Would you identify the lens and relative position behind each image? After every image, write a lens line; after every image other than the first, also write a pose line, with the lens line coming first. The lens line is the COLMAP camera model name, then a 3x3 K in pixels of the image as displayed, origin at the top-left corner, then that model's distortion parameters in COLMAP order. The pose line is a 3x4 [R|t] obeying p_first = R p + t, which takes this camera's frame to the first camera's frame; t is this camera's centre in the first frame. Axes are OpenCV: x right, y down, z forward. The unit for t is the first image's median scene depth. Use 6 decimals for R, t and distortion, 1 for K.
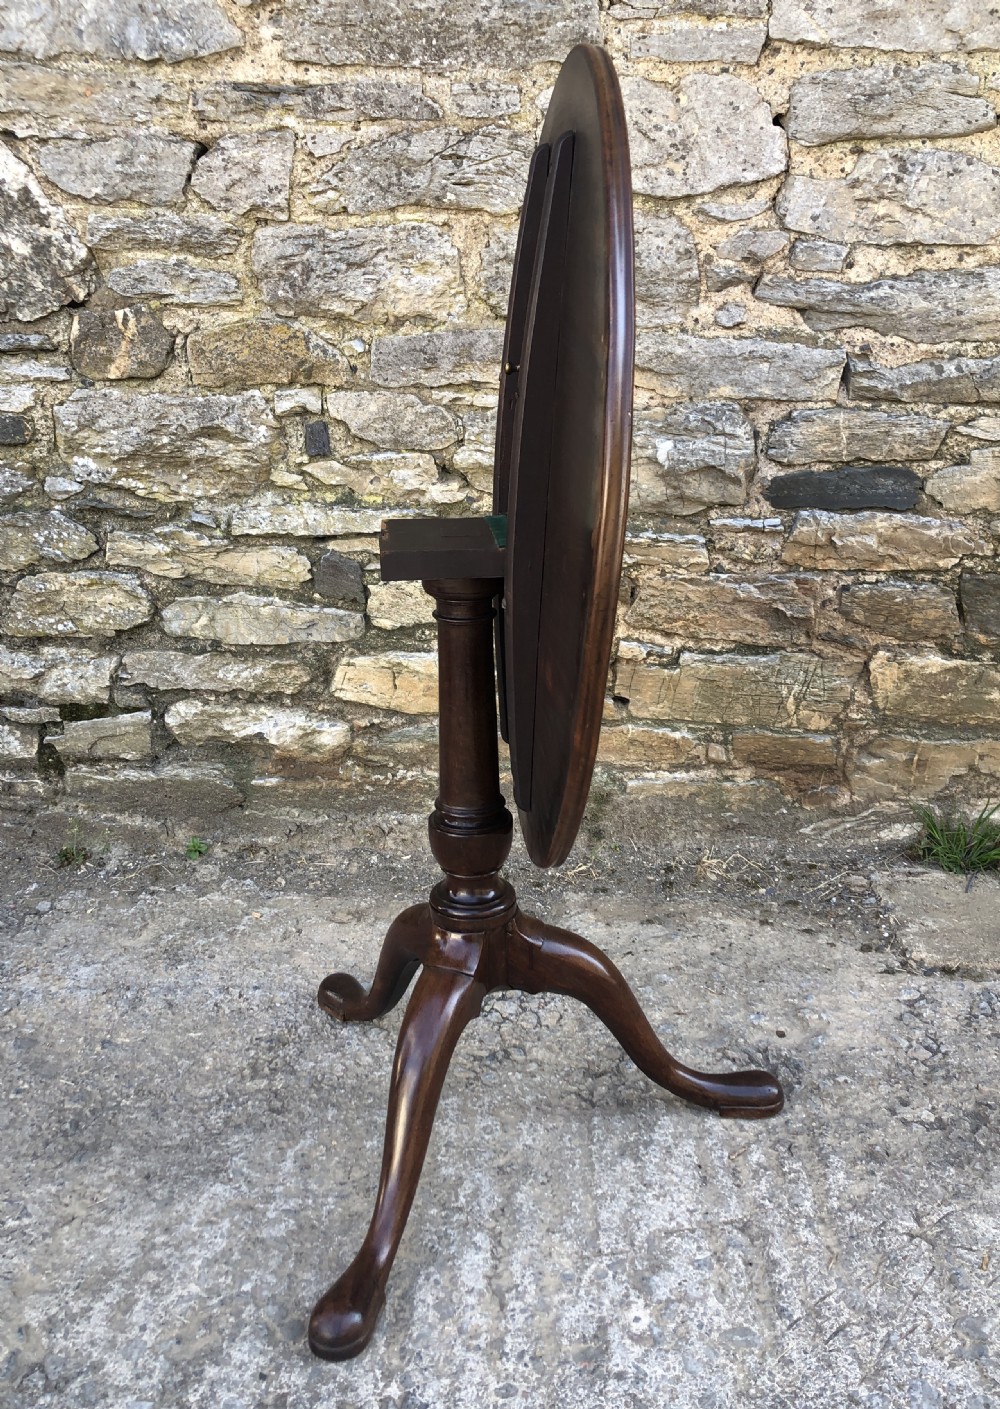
lens RADIAL K [[1285.1, 0, 511.4], [0, 1285.1, 689.4], [0, 0, 1]] dist [0.029830, 0.000000]
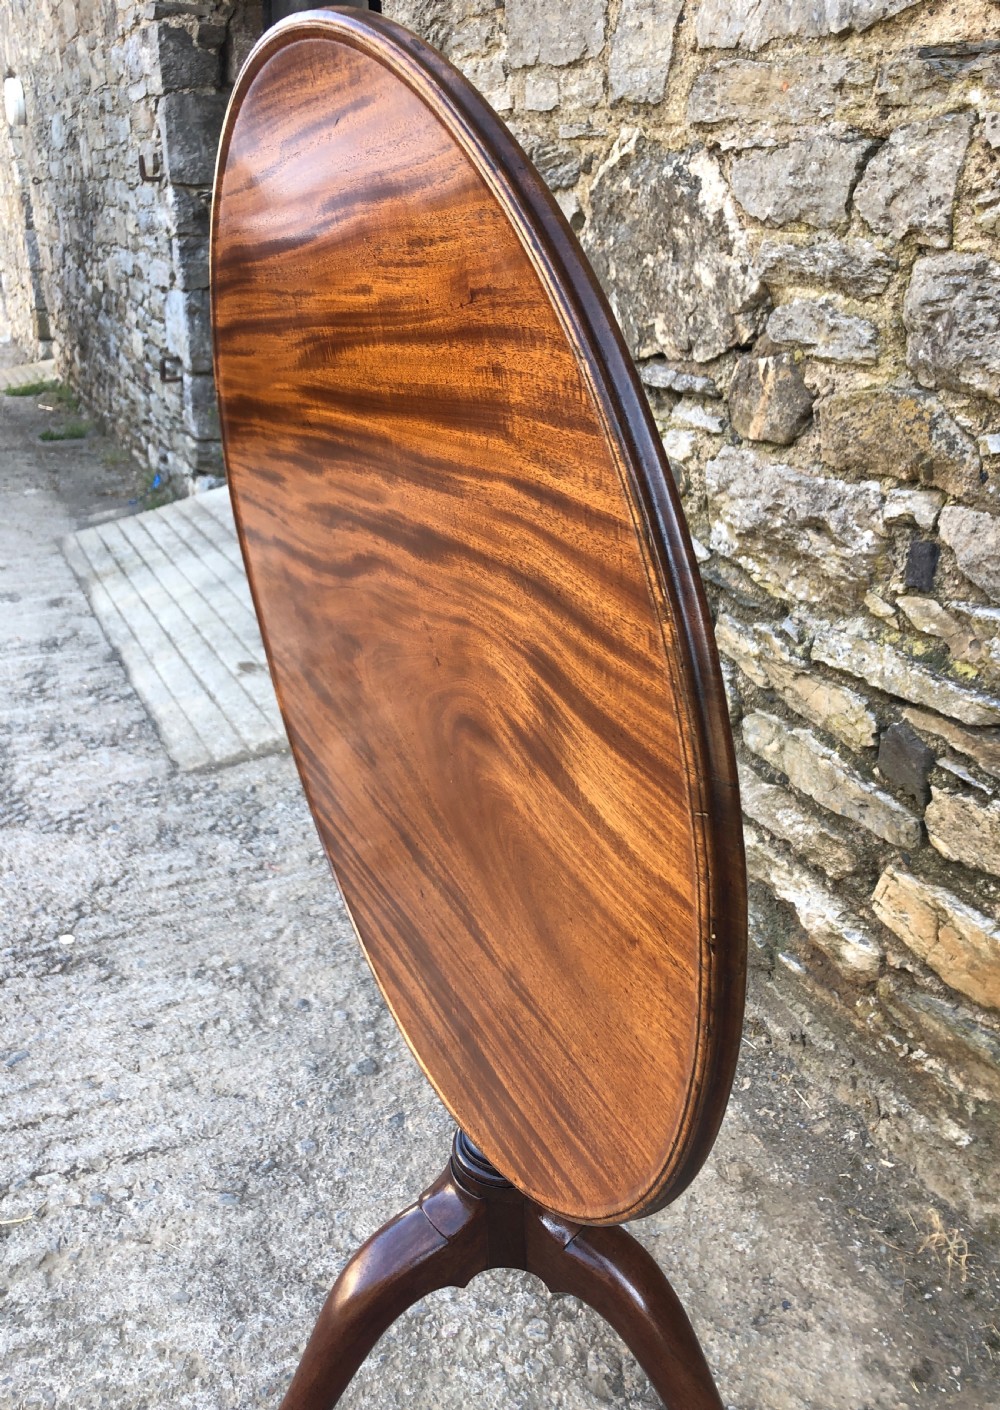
lens RADIAL K [[1168.0, 0, 461.8], [0, 1168.0, 698.4], [0, 0, 1]] dist [0.013042, 0.018048]
pose [[0.435544, 0.329622, -0.837646, 0.298342], [-0.289280, 0.932438, 0.216509, -0.195984], [0.852419, 0.148015, 0.501471, 0.492551]]
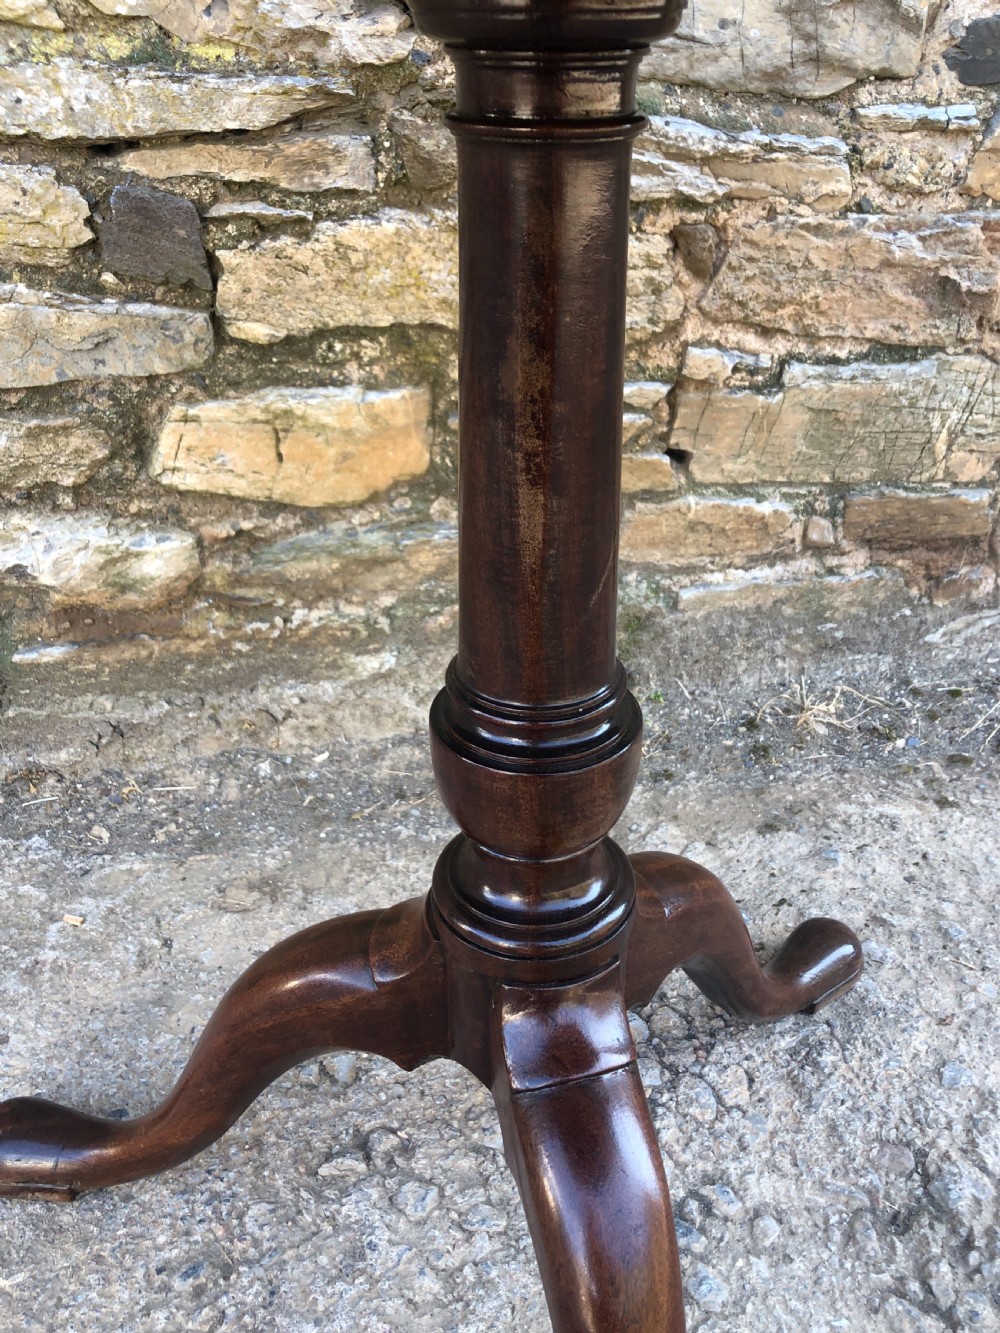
lens RADIAL K [[1159.5, 0, 516.2], [0, 1159.5, 664.1], [0, 0, 1]] dist [0.028116, -0.031923]
pose [[0.960644, -0.111988, 0.254207, -0.139223], [0.060510, 0.977521, 0.201969, -0.010535], [-0.271110, -0.178638, 0.945826, 0.546616]]
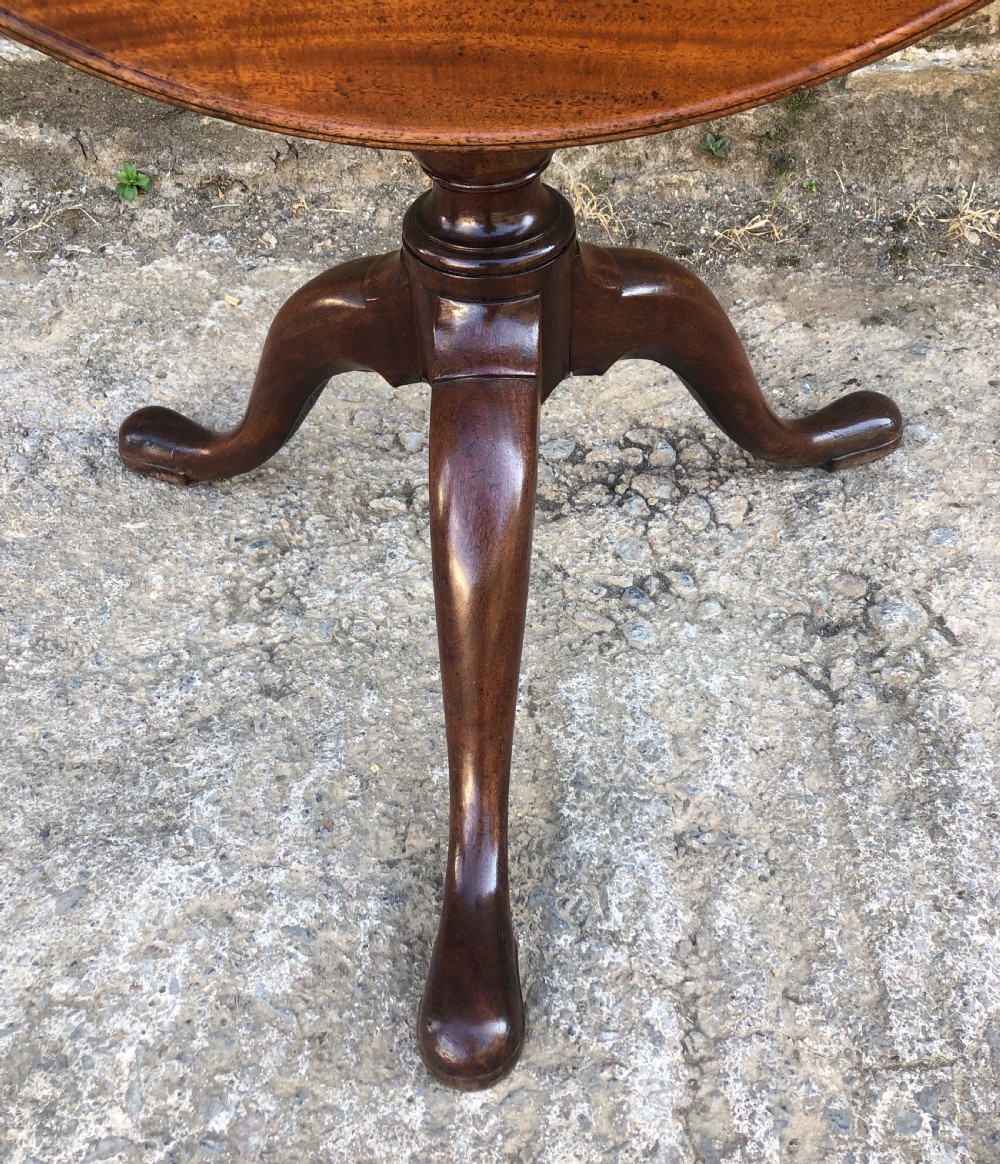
lens RADIAL K [[1175.7, 0, 492.7], [0, 1175.7, 578.6], [0, 0, 1]] dist [0.024283, 0.000000]
pose [[0.999459, 0.015833, -0.028832, -0.056287], [-0.000671, 0.886161, 0.463377, 0.031806], [0.032887, -0.463107, 0.885692, 0.456734]]
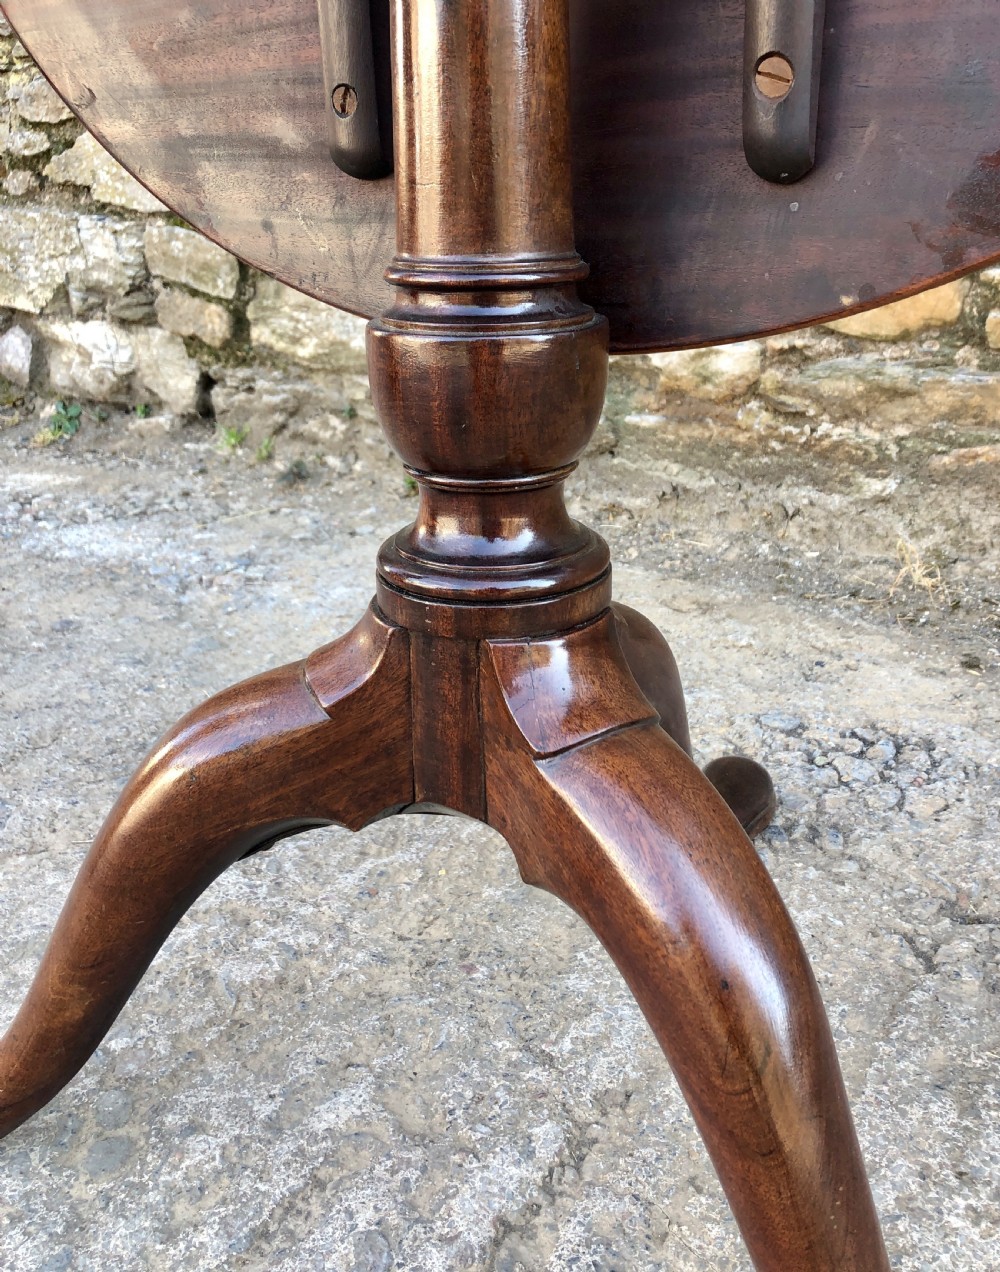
lens RADIAL K [[1163.0, 0, 526.6], [0, 1163.0, 566.7], [0, 0, 1]] dist [0.020988, 0.000000]
pose [[0.856938, 0.173696, -0.485270, 0.097396], [-0.164730, 0.984422, 0.061465, 0.137990], [0.488386, 0.027267, 0.872201, 0.434393]]
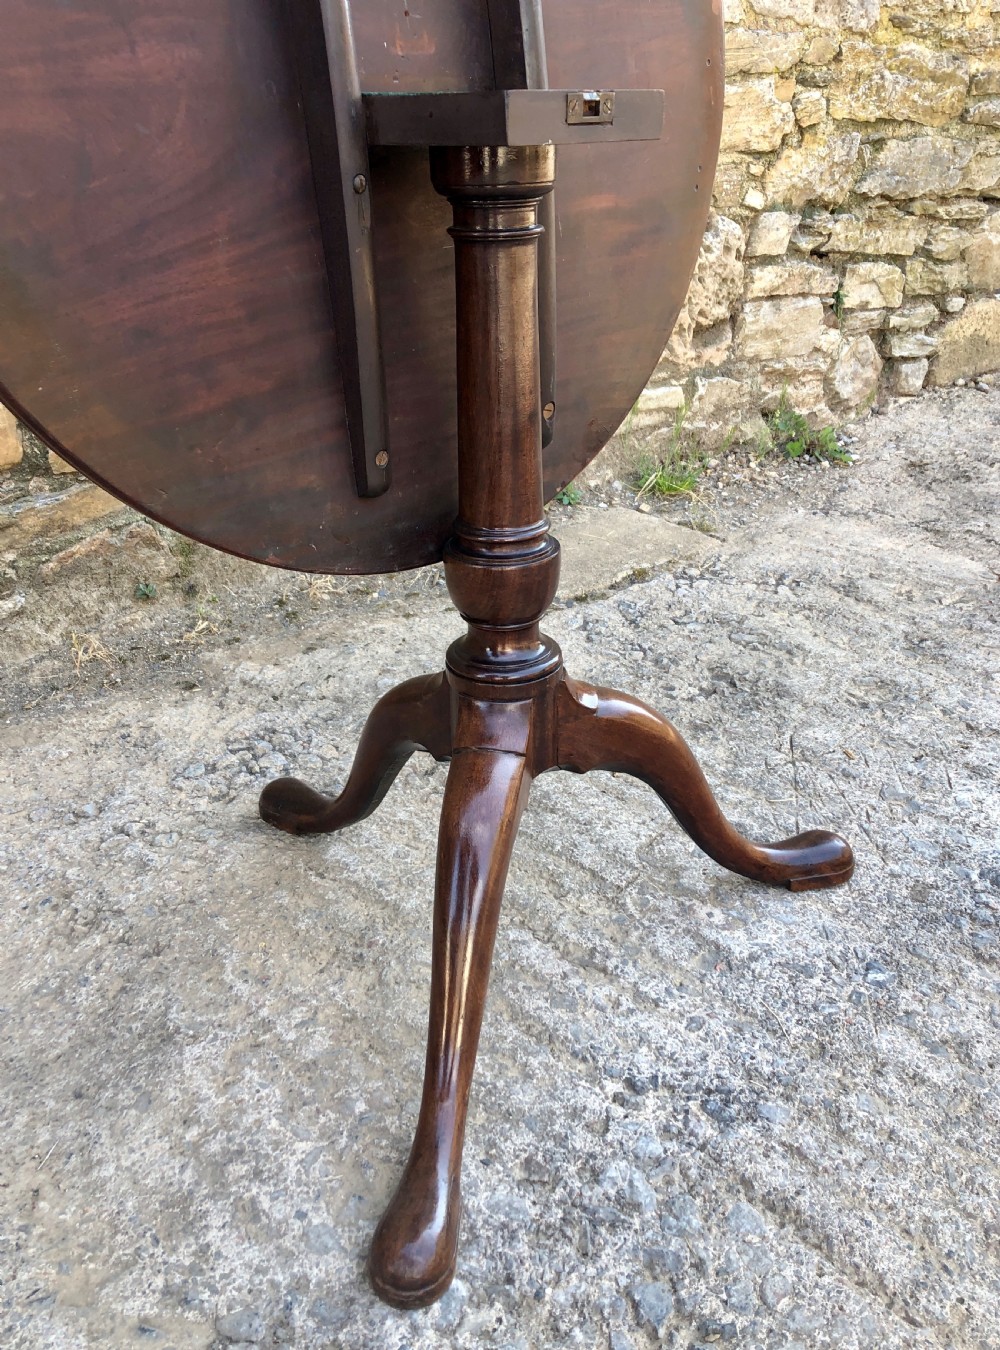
lens RADIAL K [[1170.8, 0, 493.2], [0, 1170.8, 660.1], [0, 0, 1]] dist [0.050991, -0.052774]
pose [[0.721088, -0.291620, 0.628482, -0.343123], [0.224654, 0.956508, 0.186070, 0.060932], [-0.655410, 0.007018, 0.755240, 0.274460]]
